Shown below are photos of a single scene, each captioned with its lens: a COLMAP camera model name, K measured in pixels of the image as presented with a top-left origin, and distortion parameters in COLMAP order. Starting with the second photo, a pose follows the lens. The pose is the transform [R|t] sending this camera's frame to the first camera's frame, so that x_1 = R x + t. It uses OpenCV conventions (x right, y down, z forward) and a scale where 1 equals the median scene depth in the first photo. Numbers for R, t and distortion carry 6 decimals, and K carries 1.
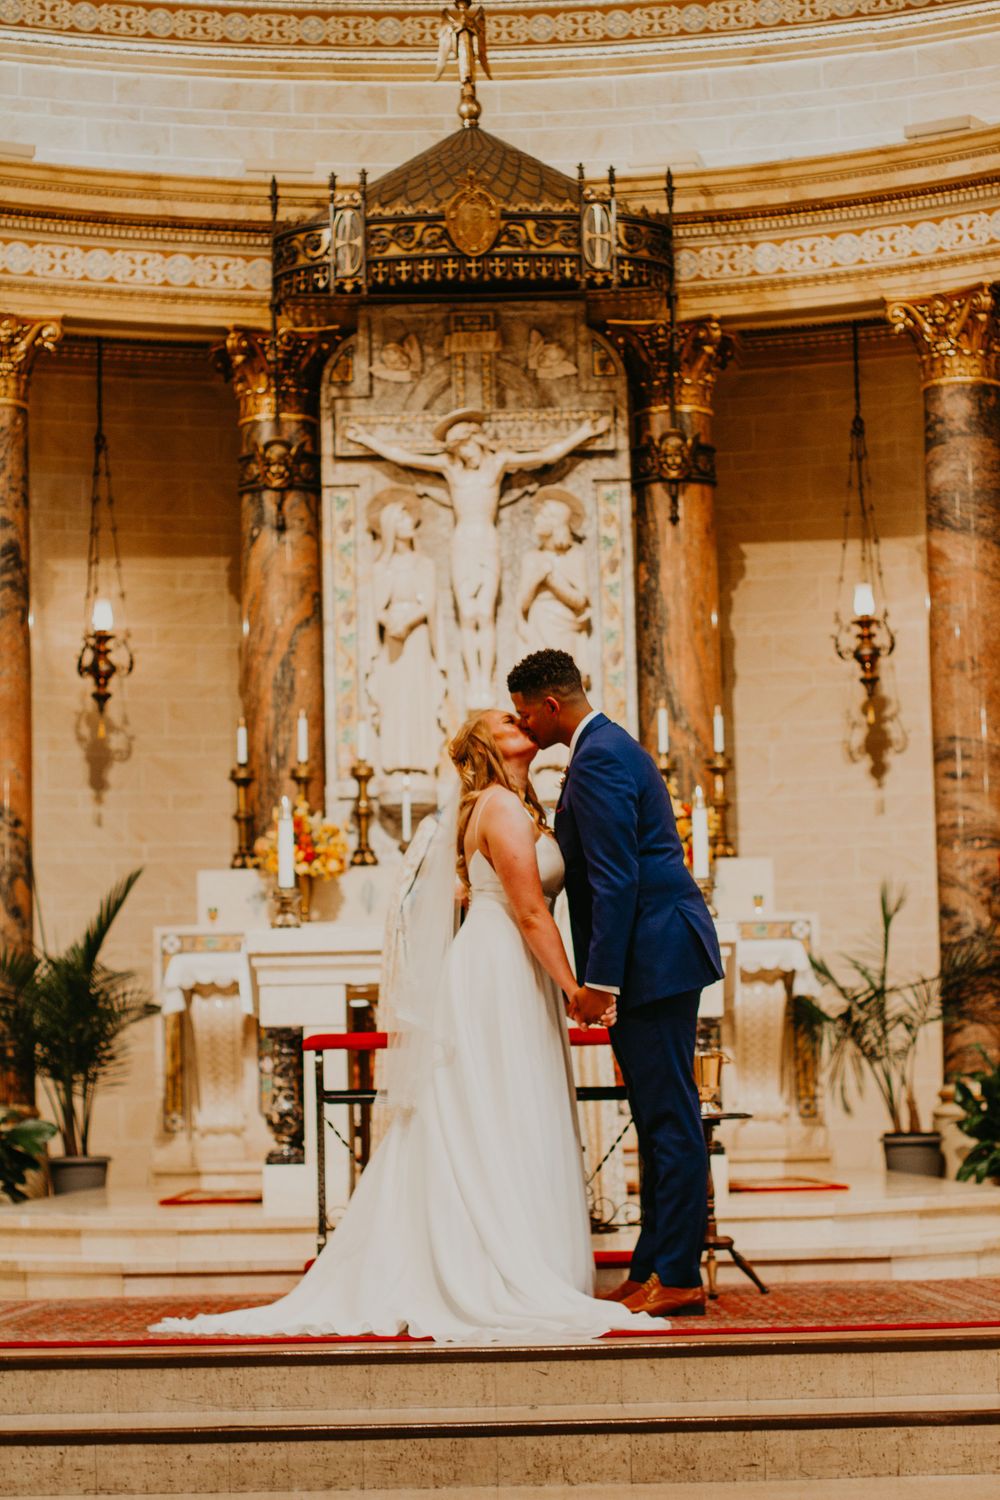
lens RADIAL K [[3492.6, 0, 496.3], [0, 3492.6, 790.6], [0, 0, 1]] dist [-0.122495, 0.000000]
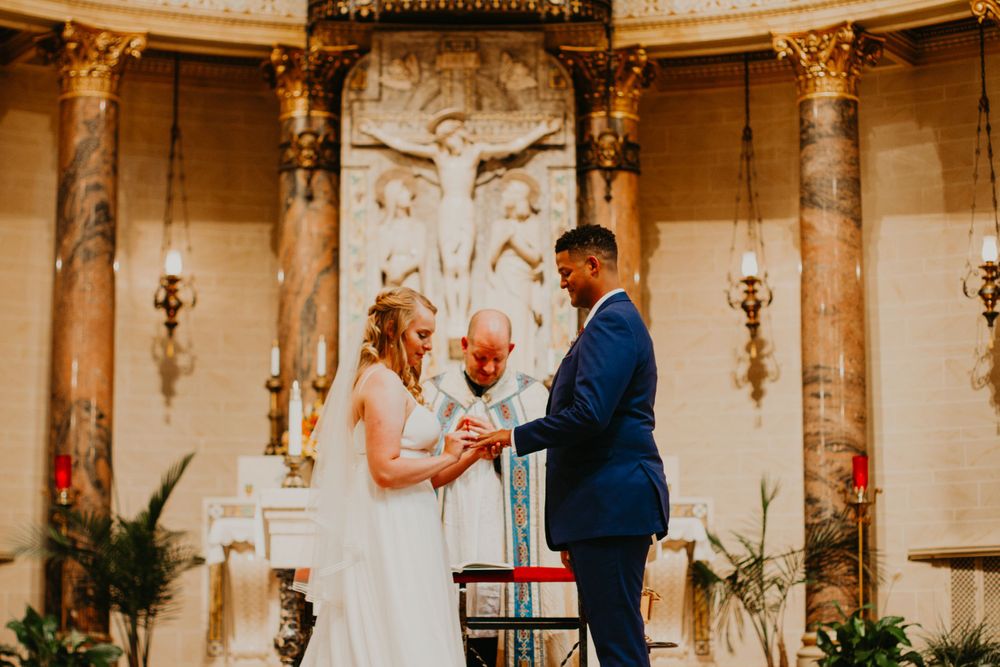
lens RADIAL K [[2328.4, 0, 500.6], [0, 2328.4, 338.9], [0, 0, 1]] dist [-0.122495, 0.000000]
pose [[0.999686, 0.022273, 0.011463, 0.001507], [-0.021745, 0.998781, -0.044310, 0.015355], [-0.012436, 0.044047, 0.998952, 0.126326]]
